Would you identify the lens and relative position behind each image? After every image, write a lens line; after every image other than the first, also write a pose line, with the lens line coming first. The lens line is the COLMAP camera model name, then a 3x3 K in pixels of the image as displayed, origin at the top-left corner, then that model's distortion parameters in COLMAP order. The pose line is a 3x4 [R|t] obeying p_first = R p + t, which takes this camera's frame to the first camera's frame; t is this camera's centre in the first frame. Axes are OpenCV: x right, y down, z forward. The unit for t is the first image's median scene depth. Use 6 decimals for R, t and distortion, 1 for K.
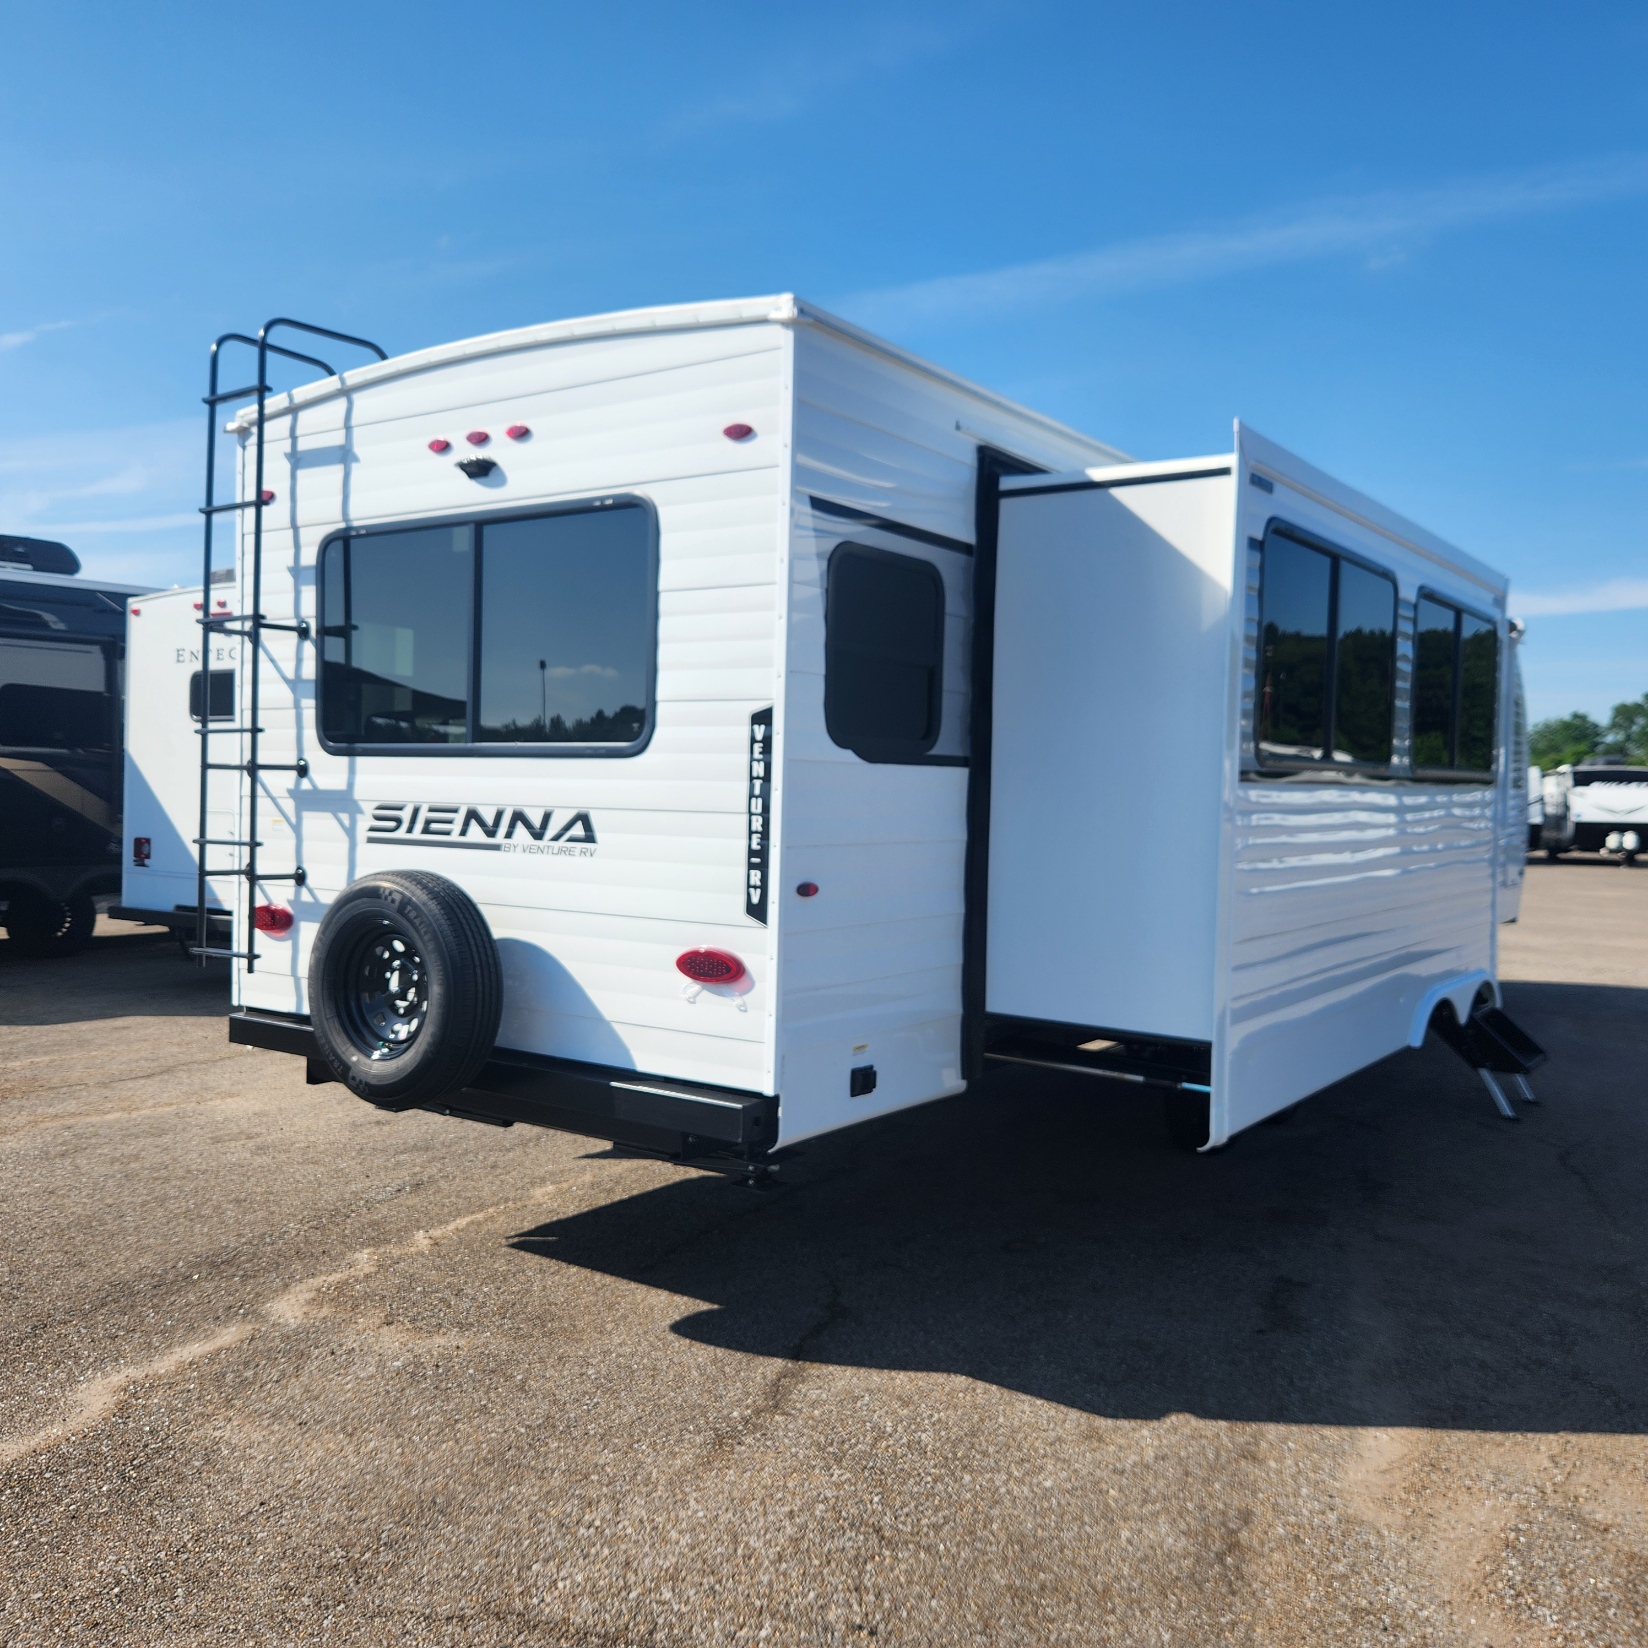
lens RADIAL K [[1451.9, 0, 824.0], [0, 1451.9, 824.0], [0, 0, 1]] dist [0.097759, -0.007753]
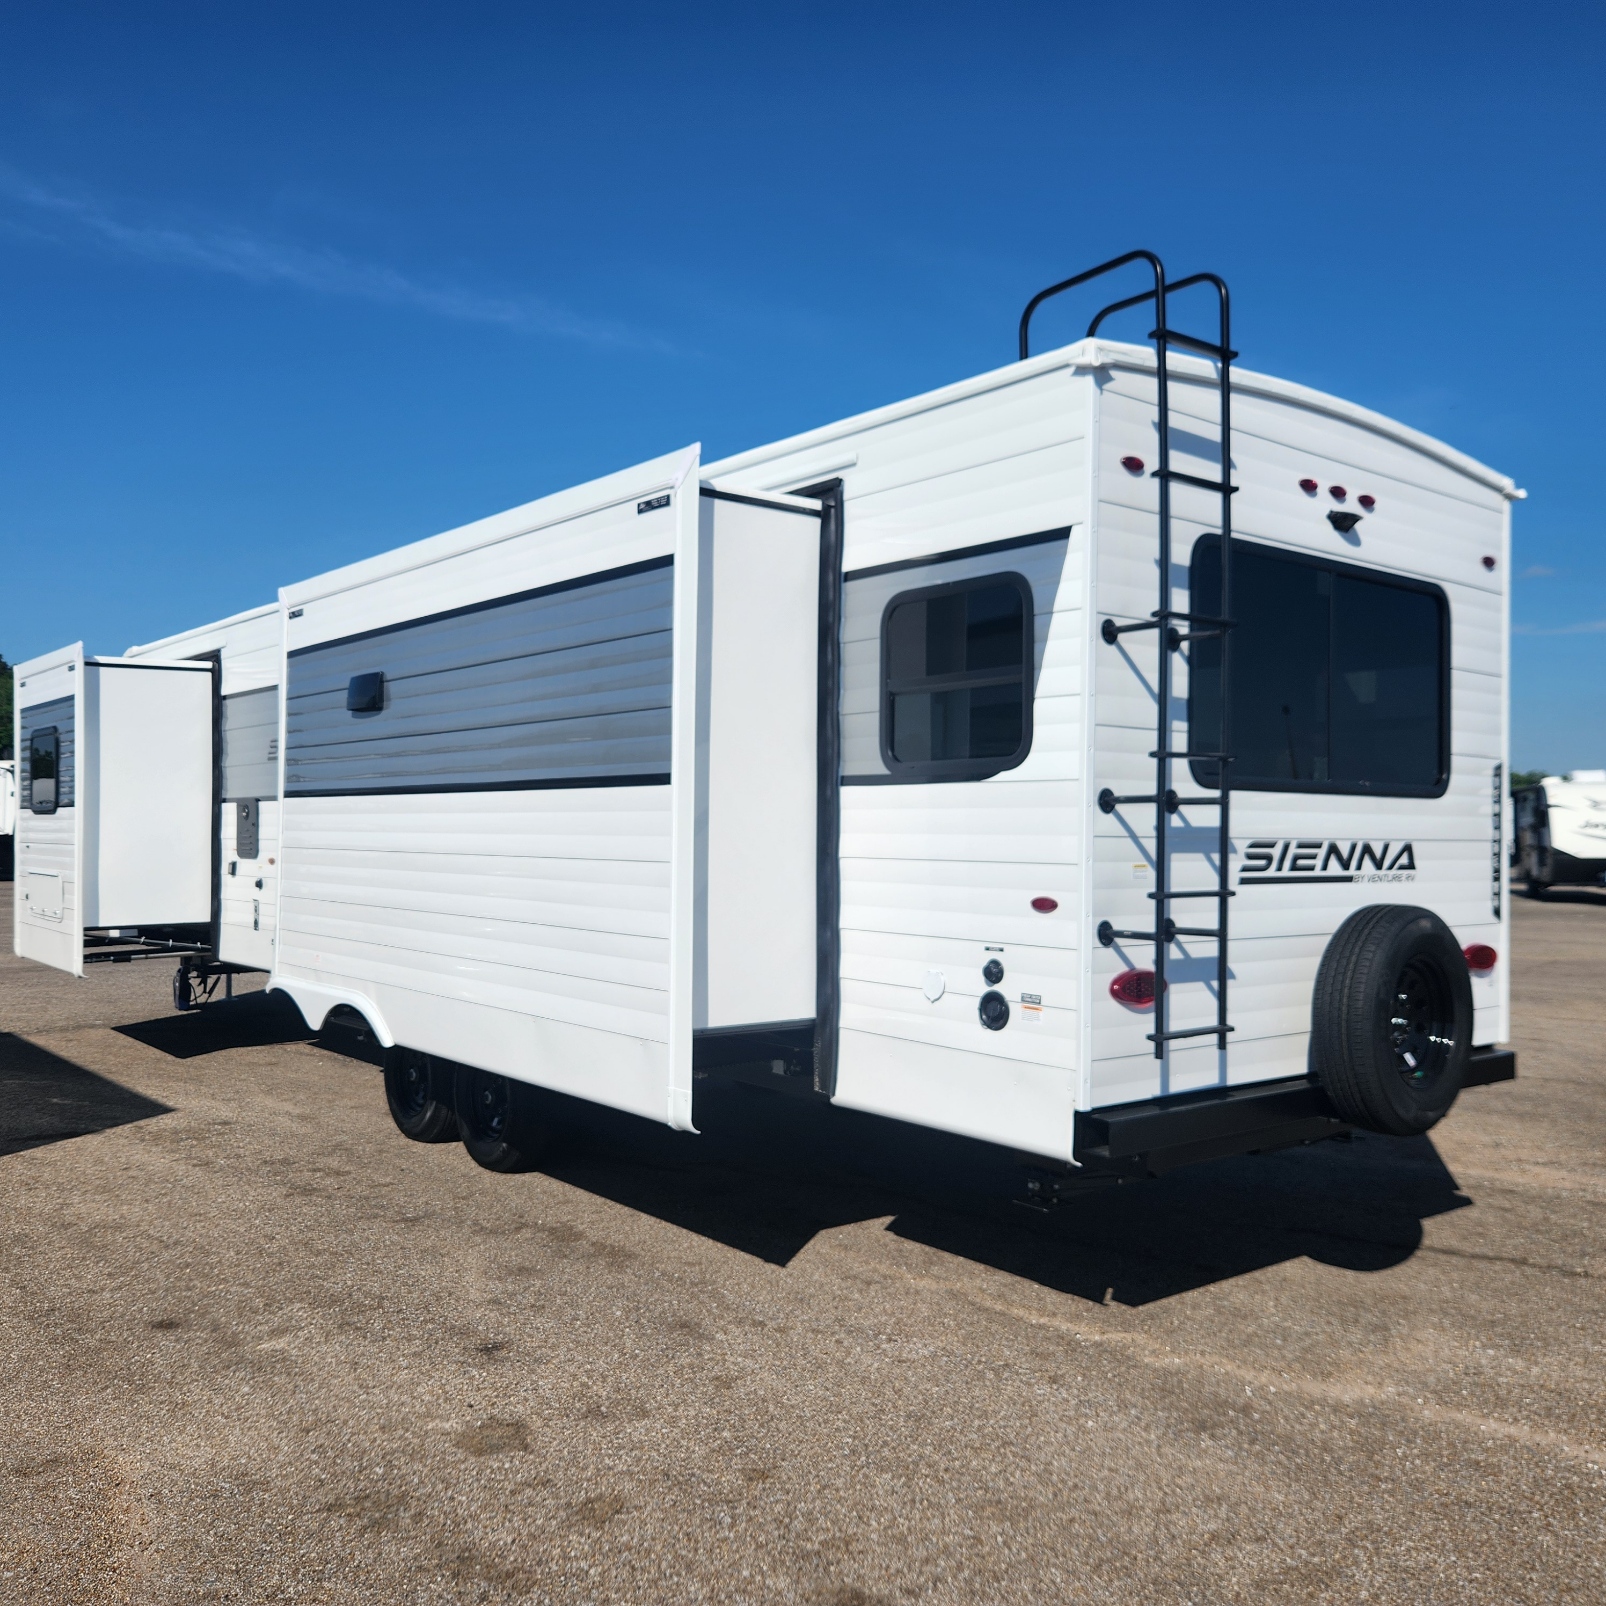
lens RADIAL K [[1435.1, 0, 803.0], [0, 1435.1, 803.0], [0, 0, 1]] dist [0.078040, -0.001717]
pose [[0.264014, -0.002975, 0.964514, -1.328300], [0.012722, 0.999919, -0.000398, -0.043457], [-0.964435, 0.012376, 0.264030, 1.081576]]
